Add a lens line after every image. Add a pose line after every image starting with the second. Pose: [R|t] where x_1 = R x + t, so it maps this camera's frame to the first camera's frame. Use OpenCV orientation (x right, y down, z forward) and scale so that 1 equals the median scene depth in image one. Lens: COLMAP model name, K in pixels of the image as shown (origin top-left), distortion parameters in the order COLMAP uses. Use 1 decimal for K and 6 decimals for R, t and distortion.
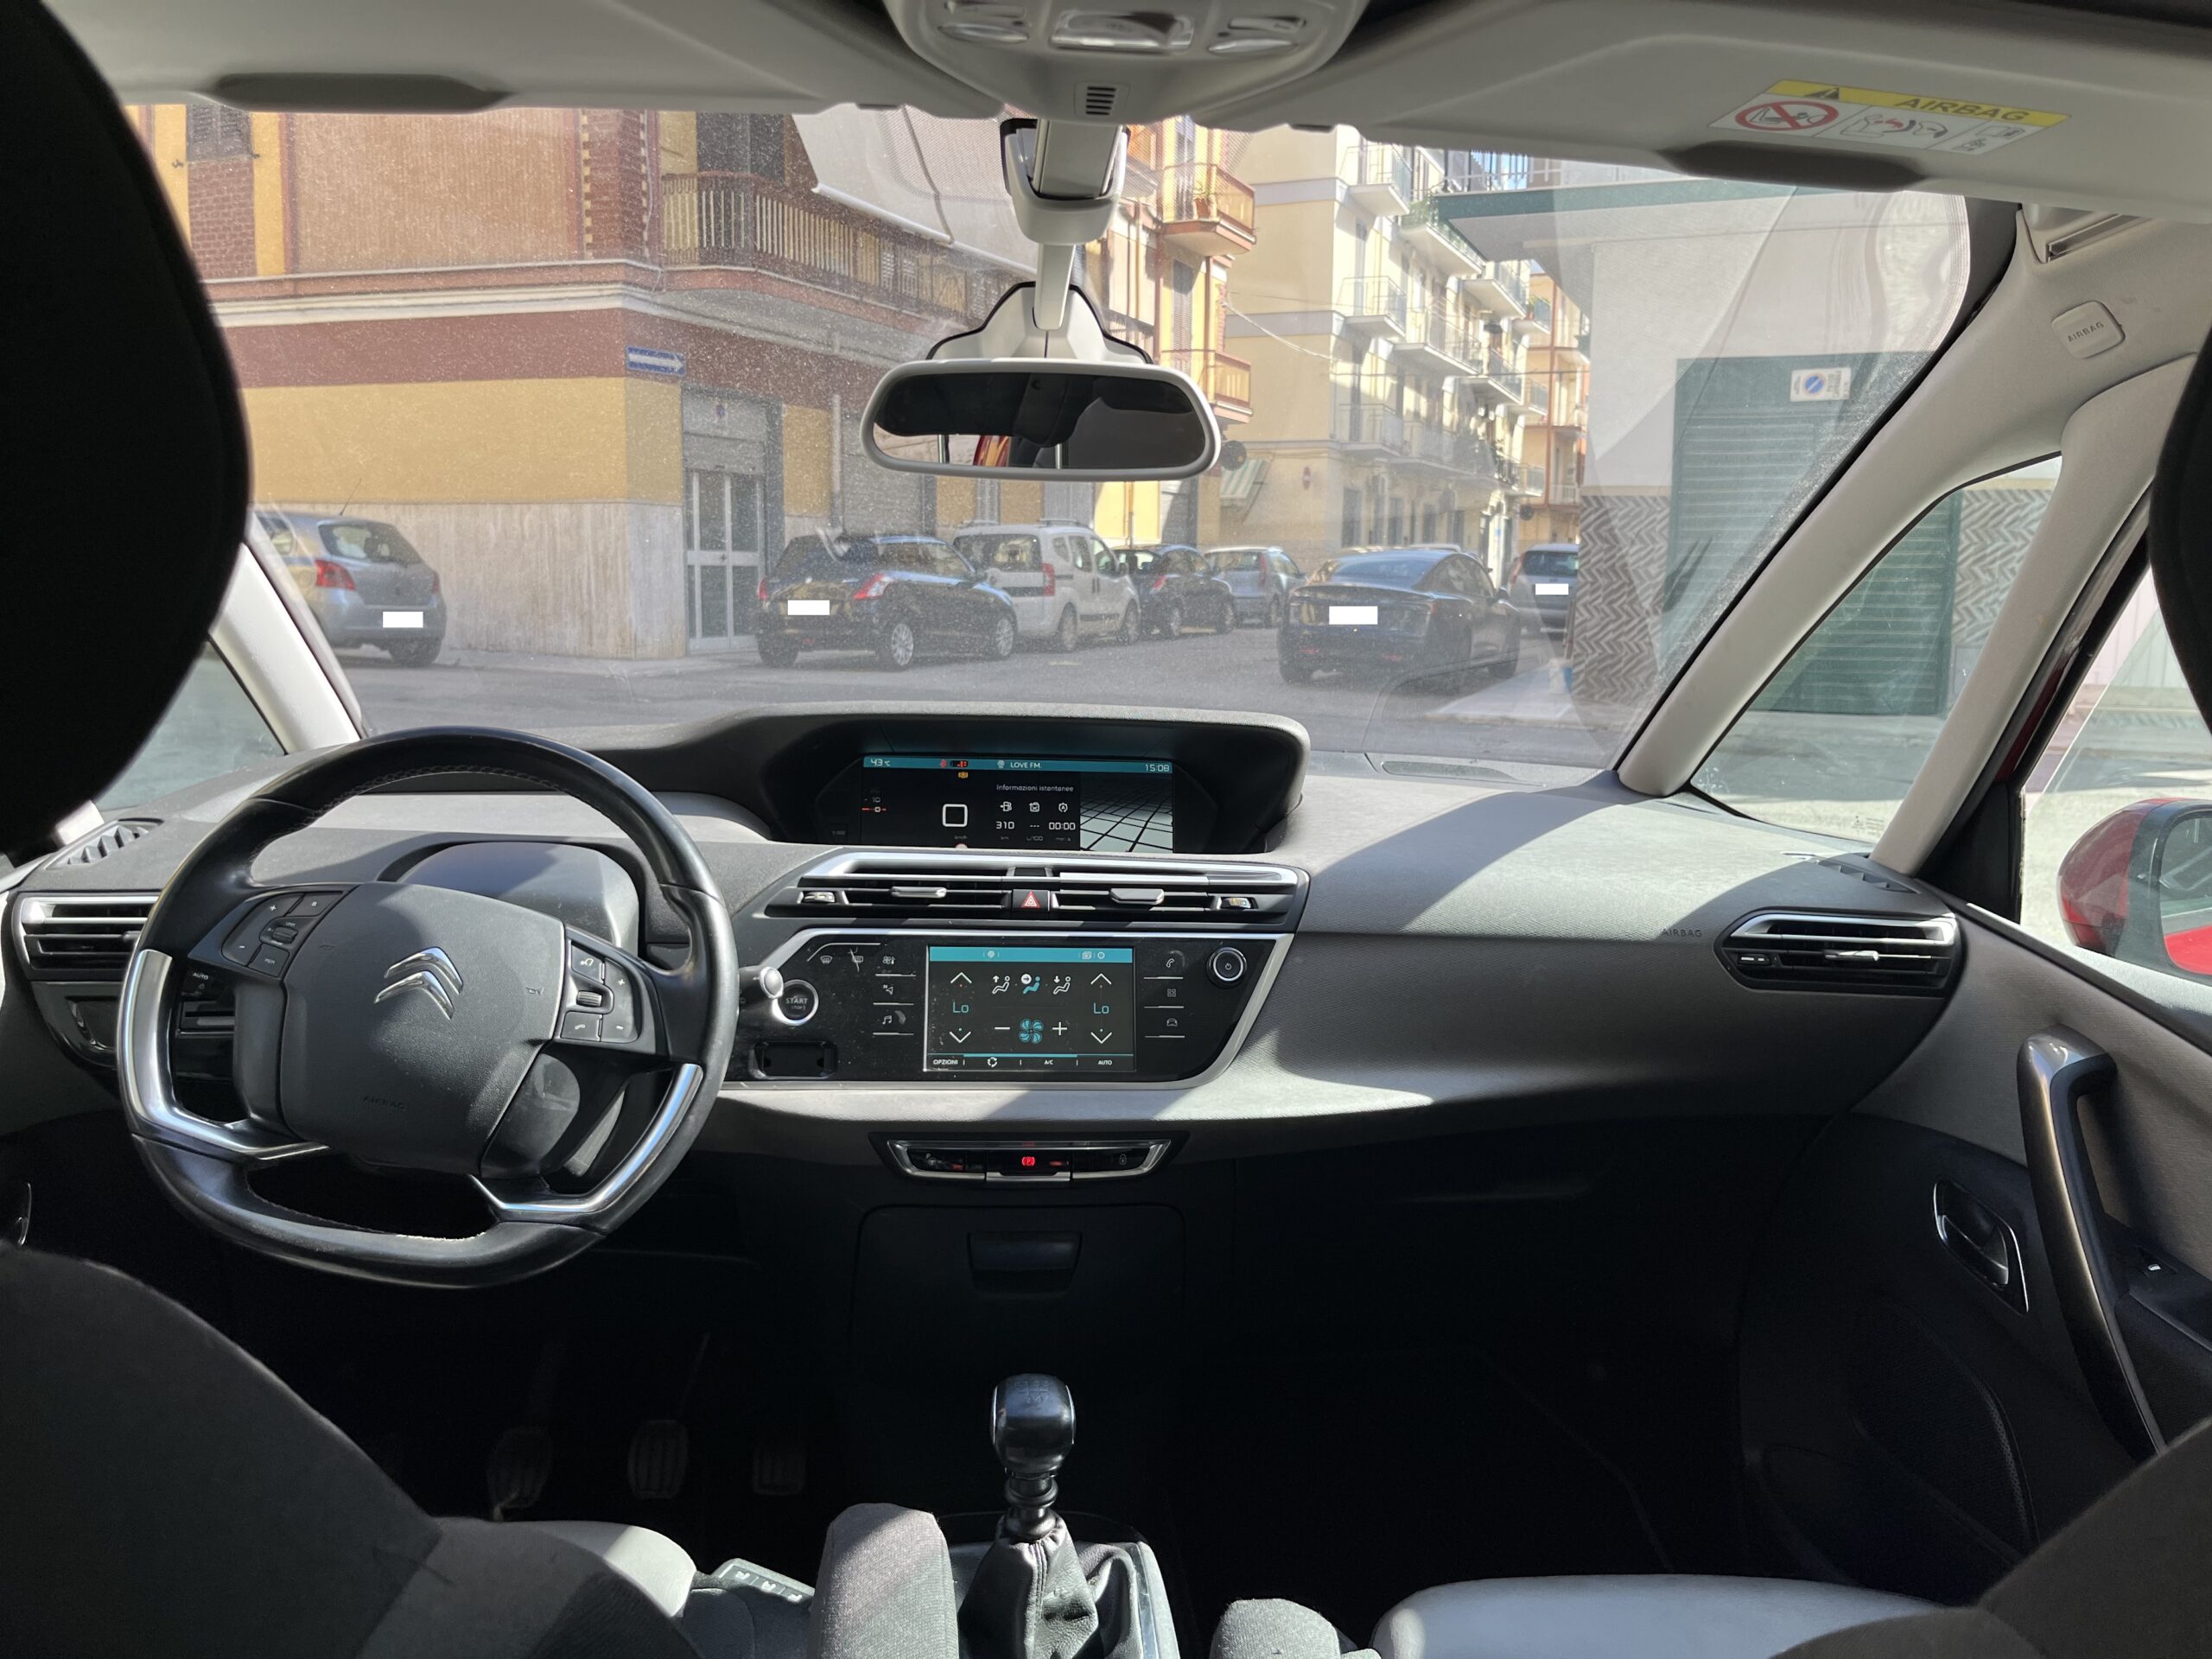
lens RADIAL K [[1691.7, 0, 1105.2], [0, 1691.7, 809.3], [0, 0, 1]] dist [0.048633, -0.072692]
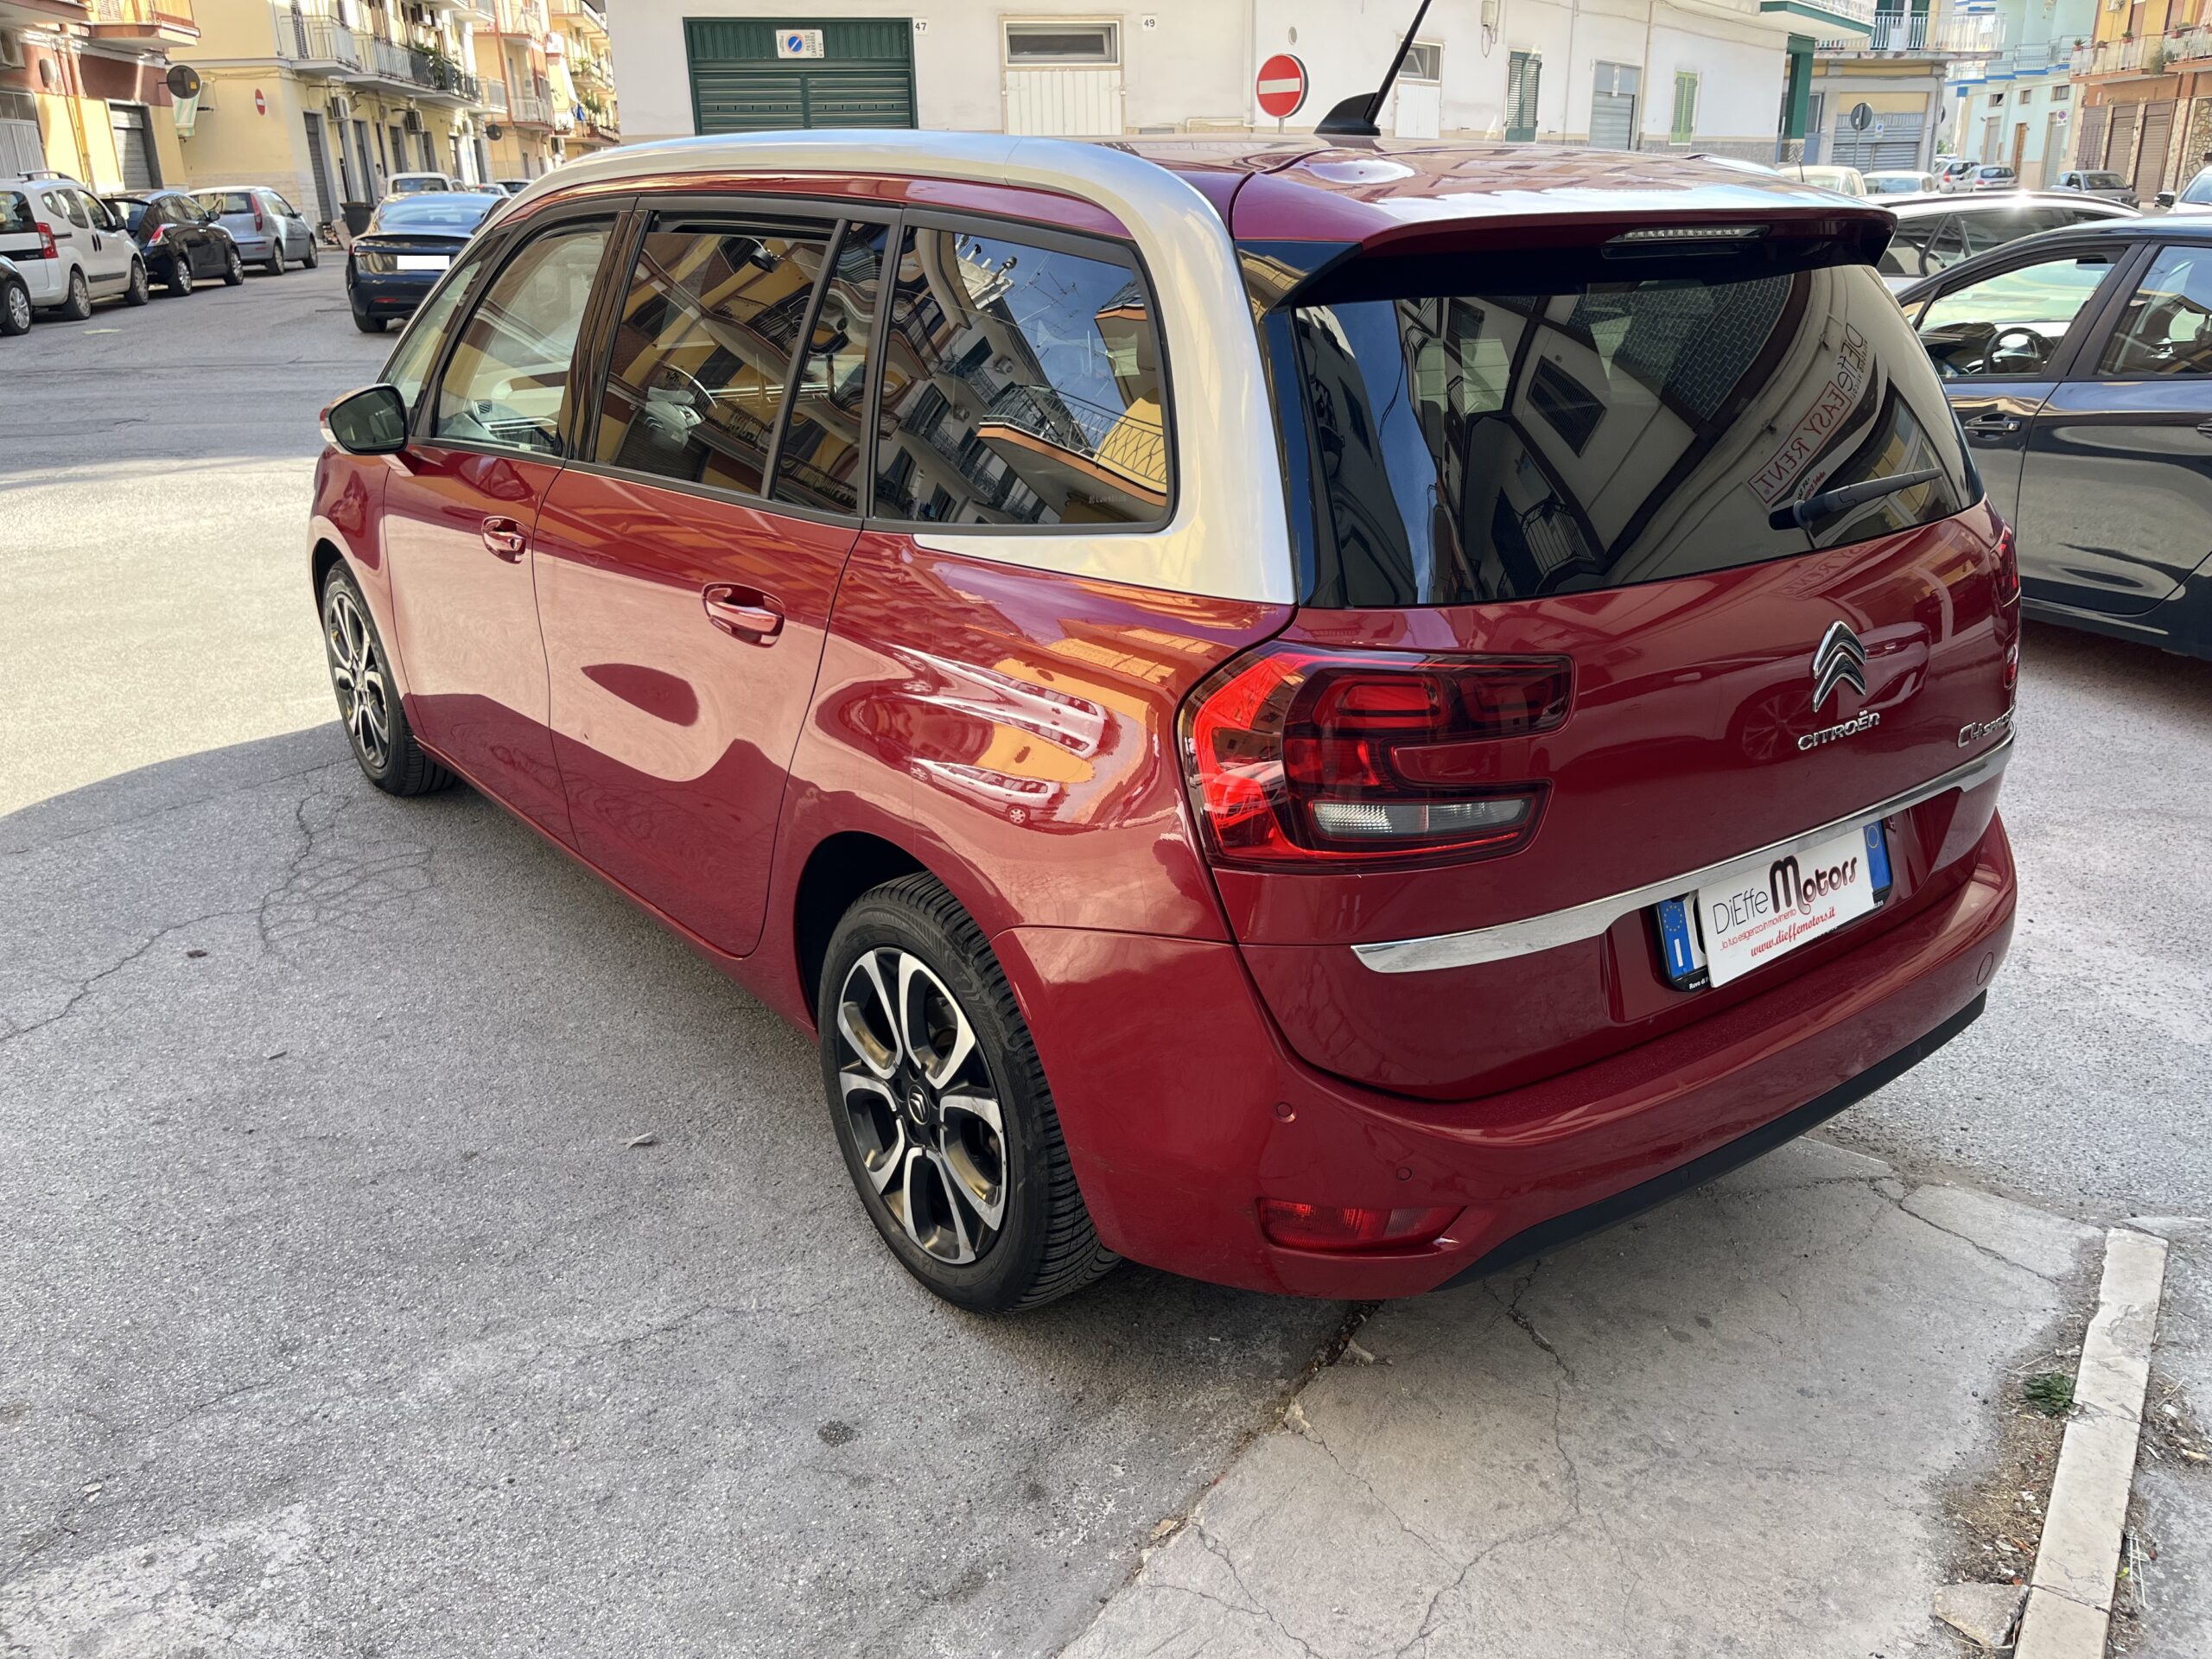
lens RADIAL K [[1670.0, 0, 1106.0], [0, 1670.0, 829.5], [0, 0, 1]] dist [0.086148, -0.123233]
pose [[0.839661, -0.223369, 0.495051, -0.116981], [0.108465, 0.962115, 0.250141, 0.010543], [-0.532170, -0.156338, 0.832078, -0.202643]]
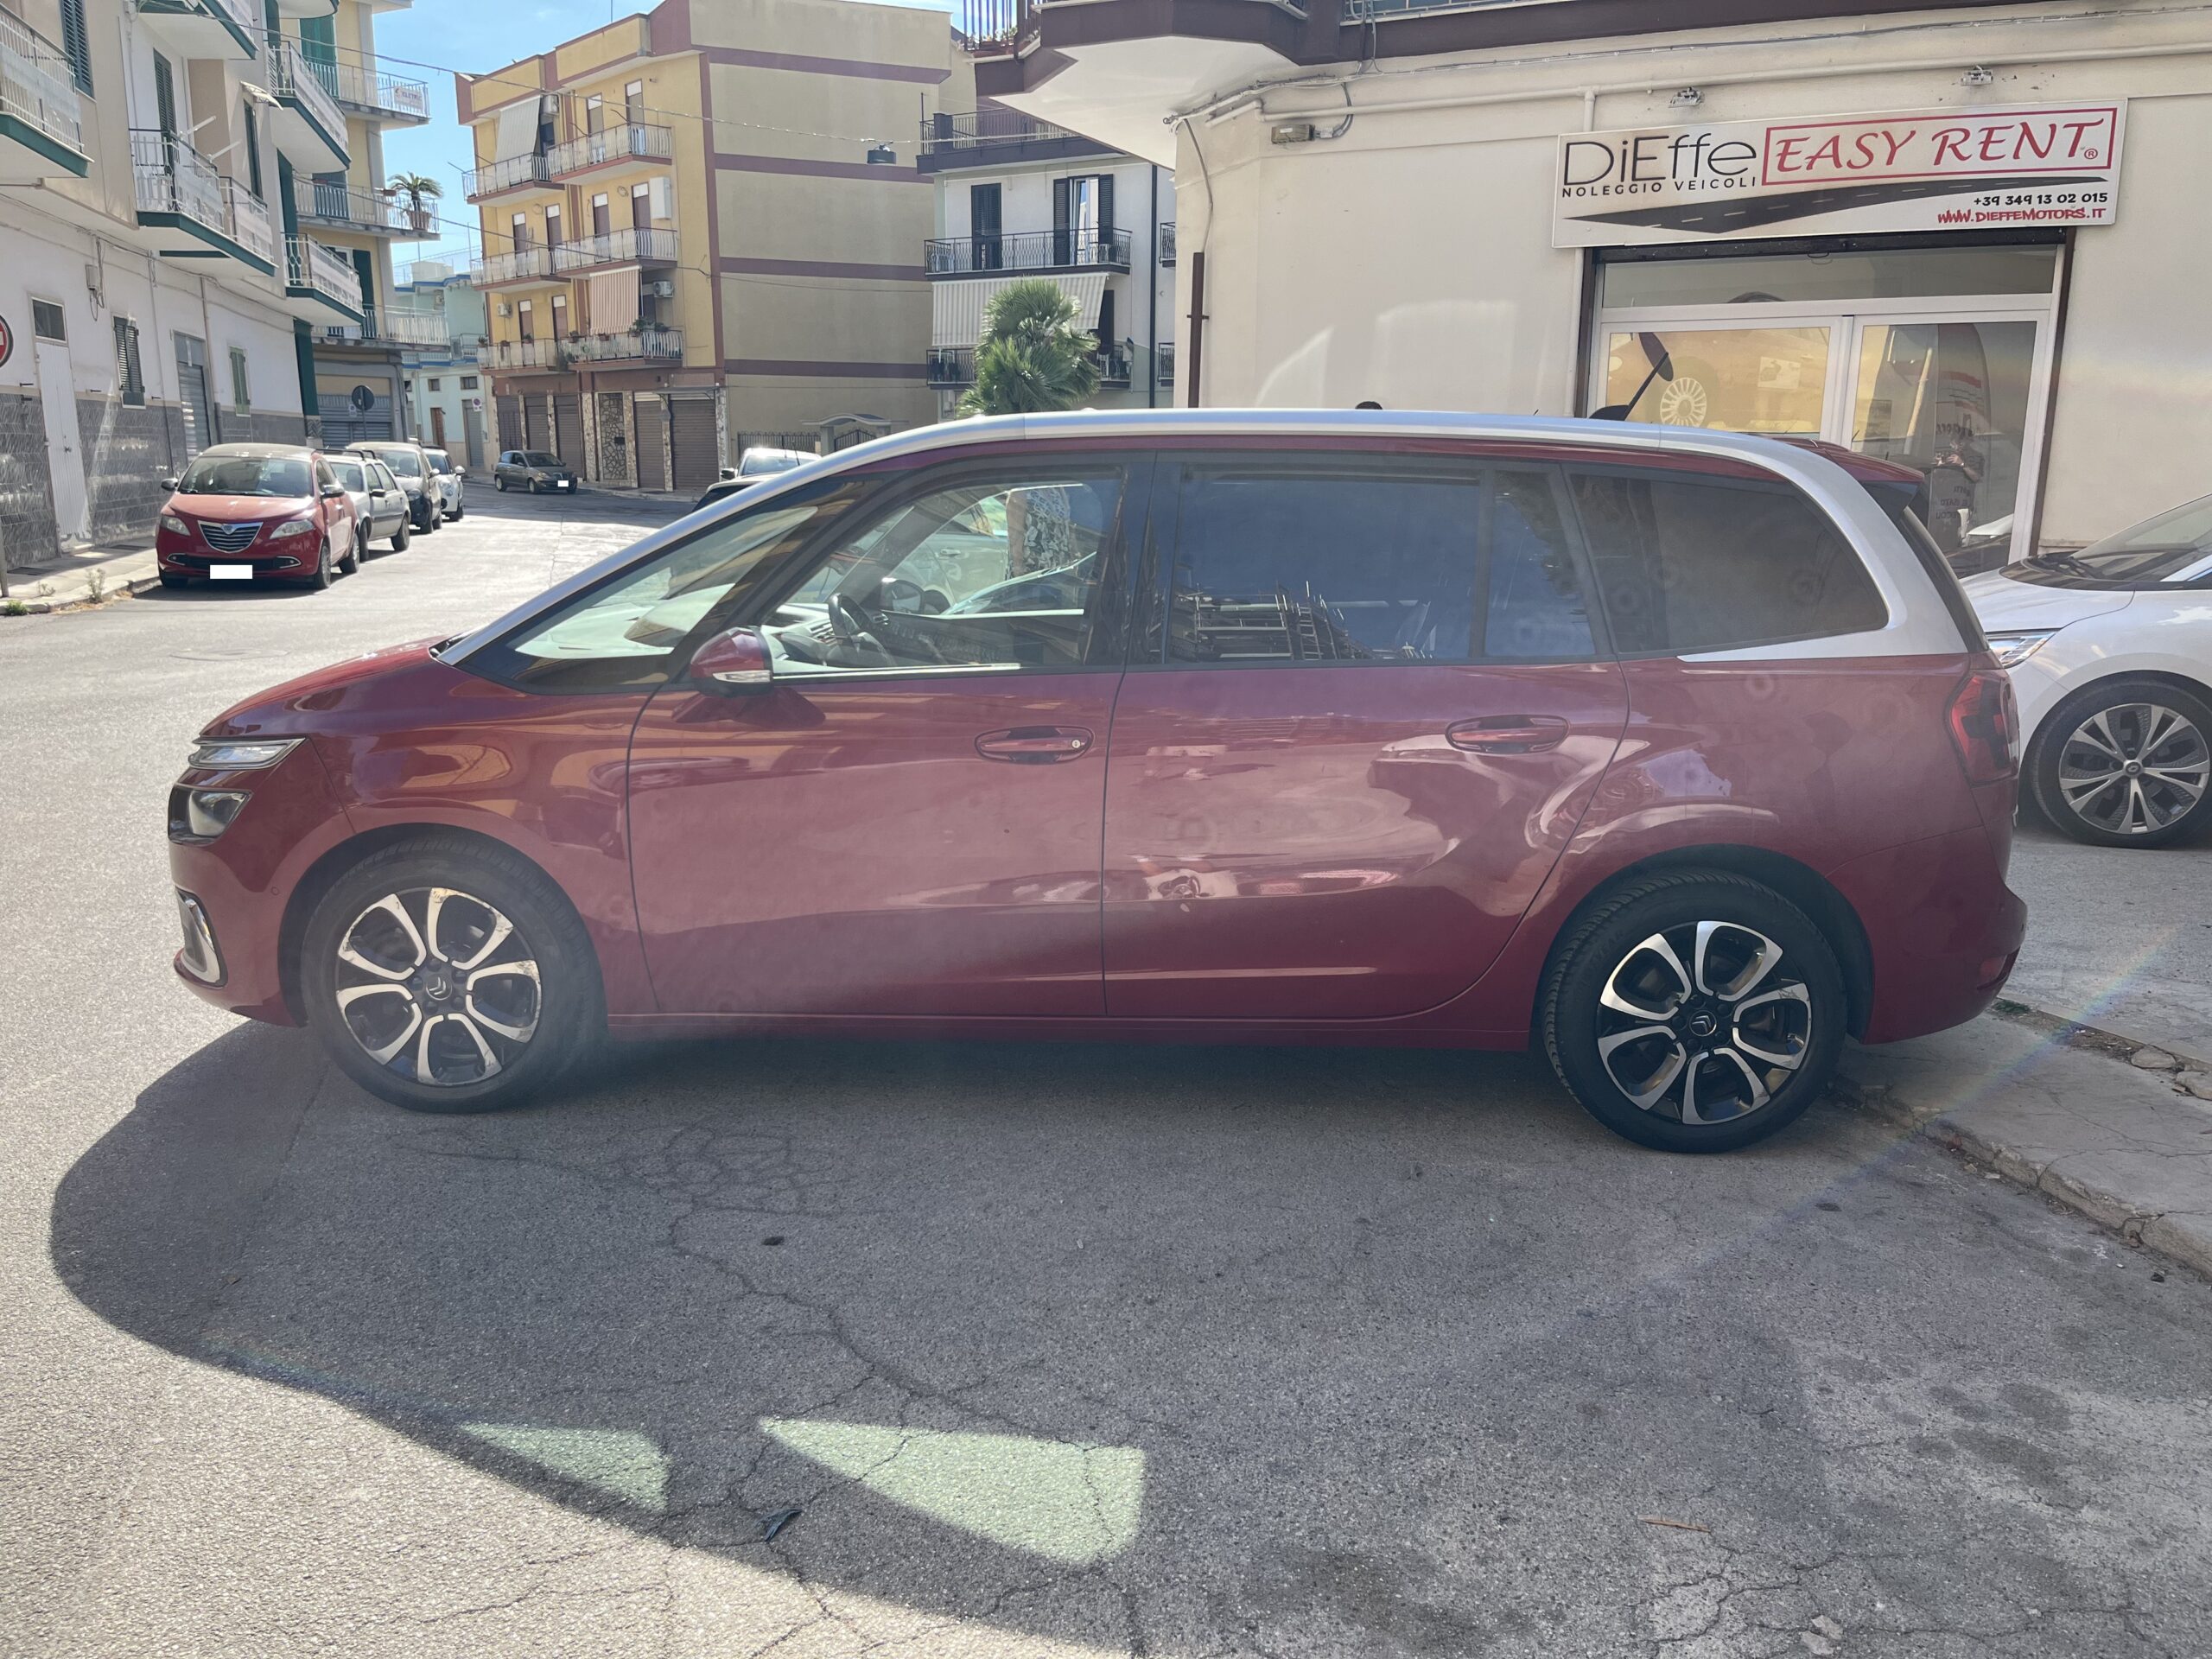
lens RADIAL K [[1670.0, 0, 1106.0], [0, 1670.0, 829.5], [0, 0, 1]] dist [0.086148, -0.123233]
pose [[0.120977, -0.232818, 0.964966, -0.311434], [0.134270, 0.967010, 0.216478, -0.020178], [-0.983532, 0.103378, 0.148247, -0.006372]]
